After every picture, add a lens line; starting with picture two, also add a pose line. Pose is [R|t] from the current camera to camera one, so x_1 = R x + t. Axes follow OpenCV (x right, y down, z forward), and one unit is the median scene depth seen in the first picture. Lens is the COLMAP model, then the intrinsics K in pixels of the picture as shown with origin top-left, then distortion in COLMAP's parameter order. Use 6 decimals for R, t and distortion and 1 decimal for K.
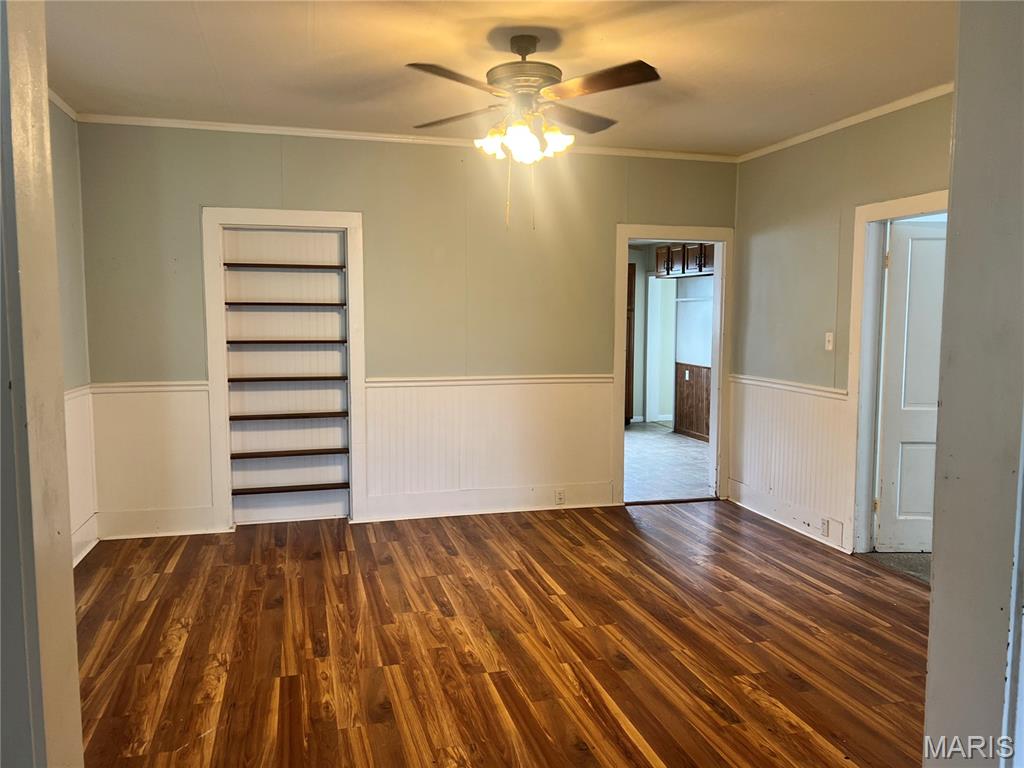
lens RADIAL K [[771.1, 0, 508.1], [0, 771.1, 381.2], [0, 0, 1]] dist [0.081230, -0.100578]
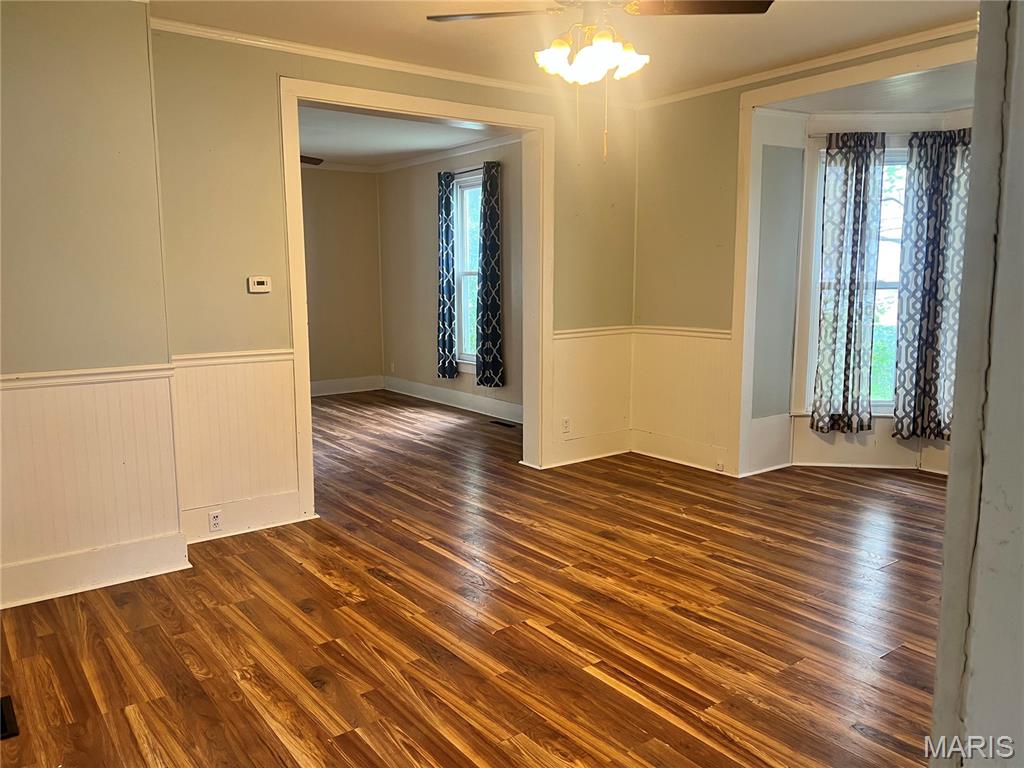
lens RADIAL K [[775.4, 0, 514.9], [0, 775.4, 372.4], [0, 0, 1]] dist [0.147594, -0.192029]
pose [[-0.927745, 0.050161, -0.369827, 0.444698], [-0.027768, 0.978903, 0.202430, -0.145821], [0.372179, 0.198073, -0.906780, 1.840207]]
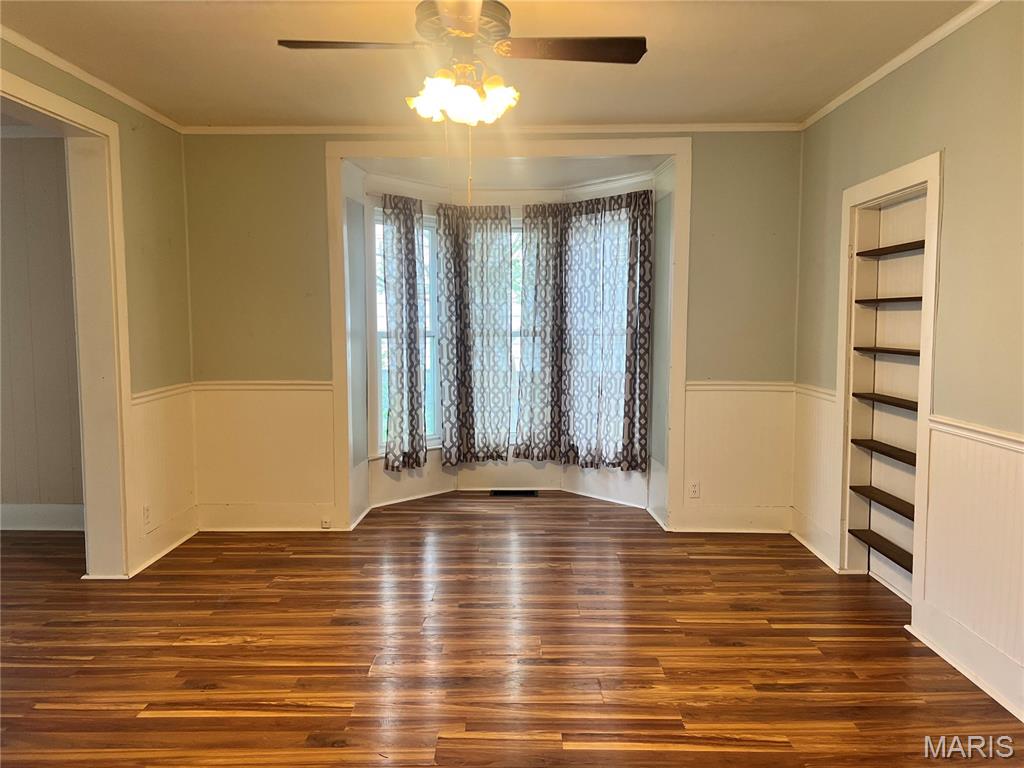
lens RADIAL K [[771.1, 0, 508.1], [0, 771.1, 381.2], [0, 0, 1]] dist [0.081230, -0.100578]
pose [[-0.272794, 0.078312, -0.958880, 0.805722], [-0.082956, 0.991055, 0.104540, -0.107402], [0.958489, 0.108062, -0.263858, 1.288949]]
